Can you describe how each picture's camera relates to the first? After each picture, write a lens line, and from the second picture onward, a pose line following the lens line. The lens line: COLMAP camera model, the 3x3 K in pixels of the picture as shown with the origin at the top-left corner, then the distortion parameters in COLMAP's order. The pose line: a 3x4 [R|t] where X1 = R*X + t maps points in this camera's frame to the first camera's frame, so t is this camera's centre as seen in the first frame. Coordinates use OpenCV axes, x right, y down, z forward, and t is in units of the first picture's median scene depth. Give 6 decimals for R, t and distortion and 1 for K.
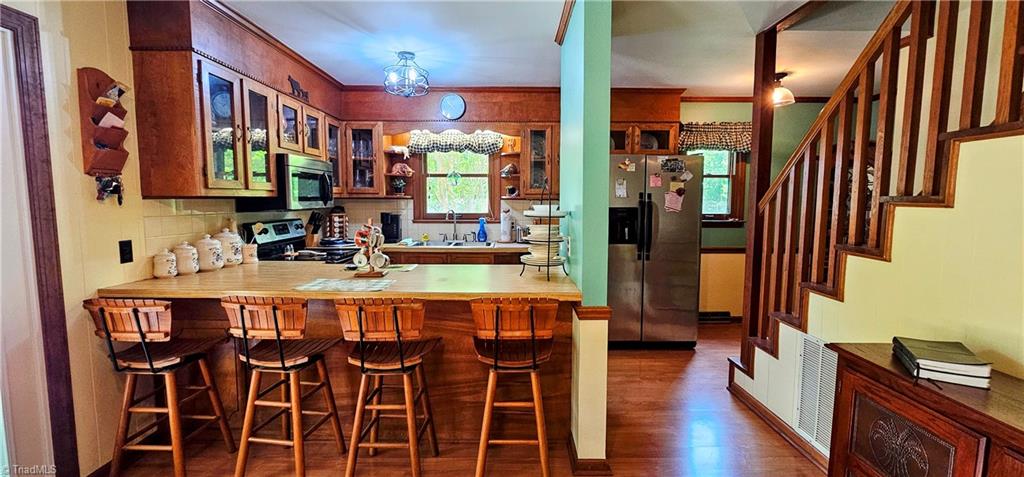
lens RADIAL K [[412.2, 0, 515.1], [0, 412.2, 236.3], [0, 0, 1]] dist [0.002366, 0.000249]
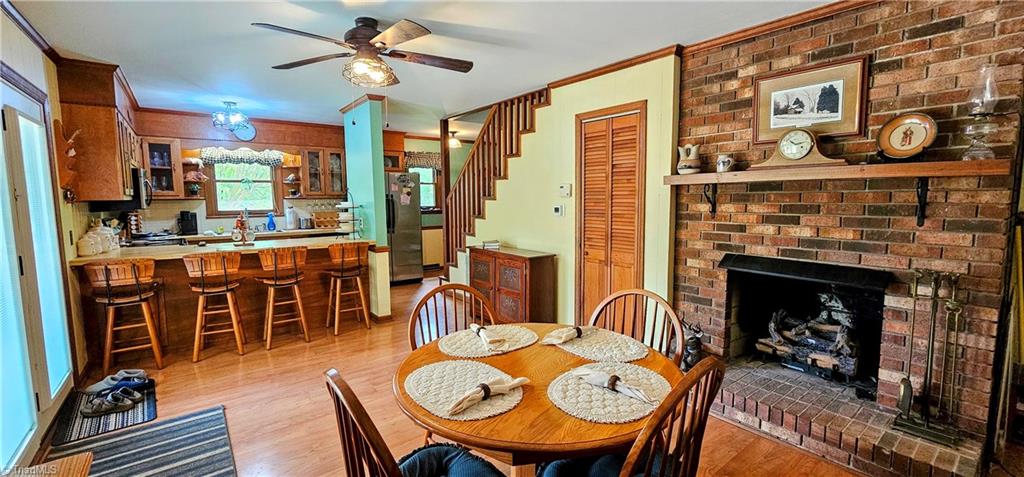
lens RADIAL K [[412.2, 0, 515.1], [0, 412.2, 236.3], [0, 0, 1]] dist [0.002366, 0.000249]
pose [[0.786775, -0.069301, 0.613337, -0.300822], [0.064775, 0.997460, 0.029612, 0.046752], [-0.613832, 0.016431, 0.789266, -0.600715]]
